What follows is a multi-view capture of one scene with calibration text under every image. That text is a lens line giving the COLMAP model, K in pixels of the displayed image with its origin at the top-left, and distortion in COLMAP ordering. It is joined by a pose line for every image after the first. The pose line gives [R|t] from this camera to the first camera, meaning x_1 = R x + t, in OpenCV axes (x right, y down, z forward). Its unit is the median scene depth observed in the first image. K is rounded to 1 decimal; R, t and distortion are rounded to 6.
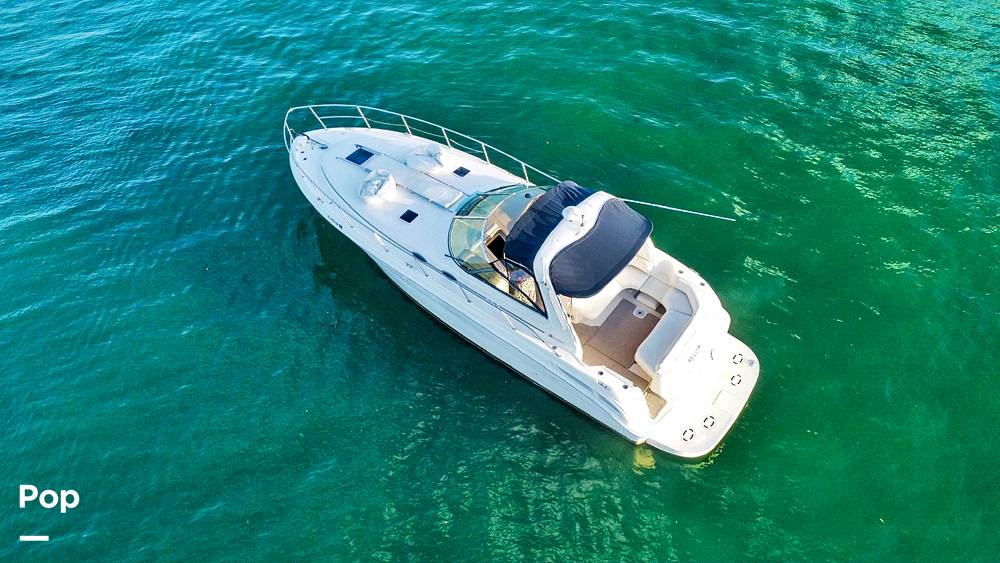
lens RADIAL K [[746.5, 0, 500.0], [0, 746.5, 281.5], [0, 0, 1]] dist [-0.004571, 0.000966]
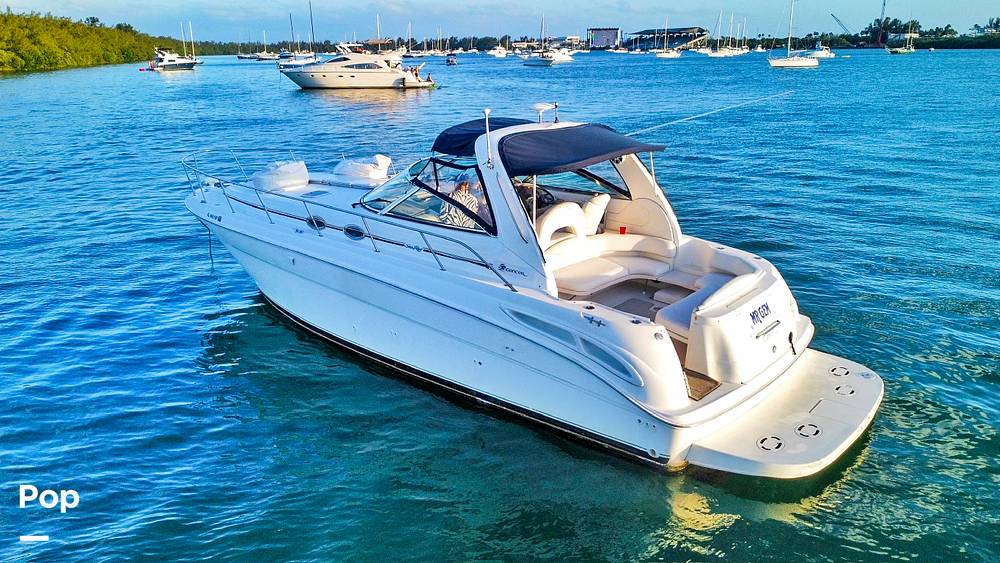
lens RADIAL K [[746.5, 0, 500.0], [0, 746.5, 281.5], [0, 0, 1]] dist [-0.004571, 0.000966]
pose [[0.999125, 0.011534, -0.040203, 0.088243], [-0.030938, 0.850664, -0.524799, 0.381898], [0.028146, 0.525584, 0.850276, 0.508451]]
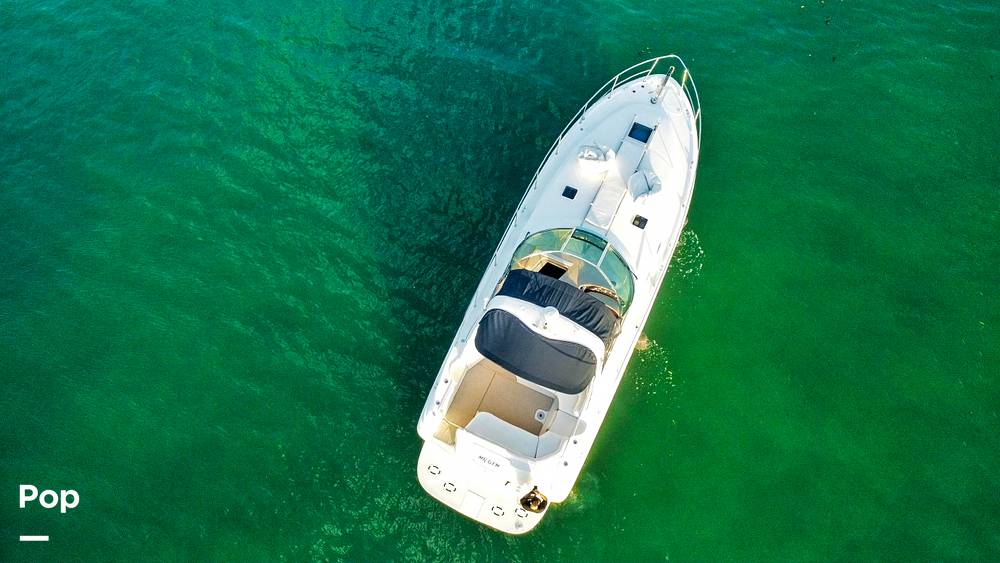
lens RADIAL K [[746.5, 0, 500.0], [0, 746.5, 281.5], [0, 0, 1]] dist [-0.004571, 0.000966]
pose [[0.196926, 0.919991, -0.338876, 0.400558], [-0.736077, 0.367052, 0.568739, -0.666674], [0.647620, 0.137439, 0.749466, 0.125268]]
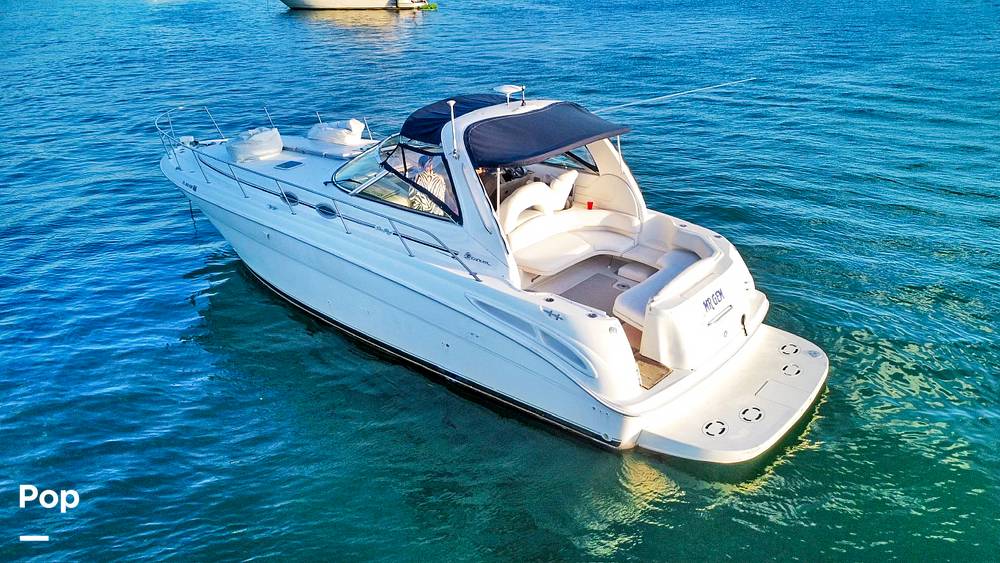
lens RADIAL K [[746.5, 0, 500.0], [0, 746.5, 281.5], [0, 0, 1]] dist [-0.004571, 0.000966]
pose [[0.999600, 0.014970, -0.024008, 0.107058], [-0.023813, 0.903361, -0.428219, 0.344505], [0.015278, 0.428619, 0.903356, 0.461823]]
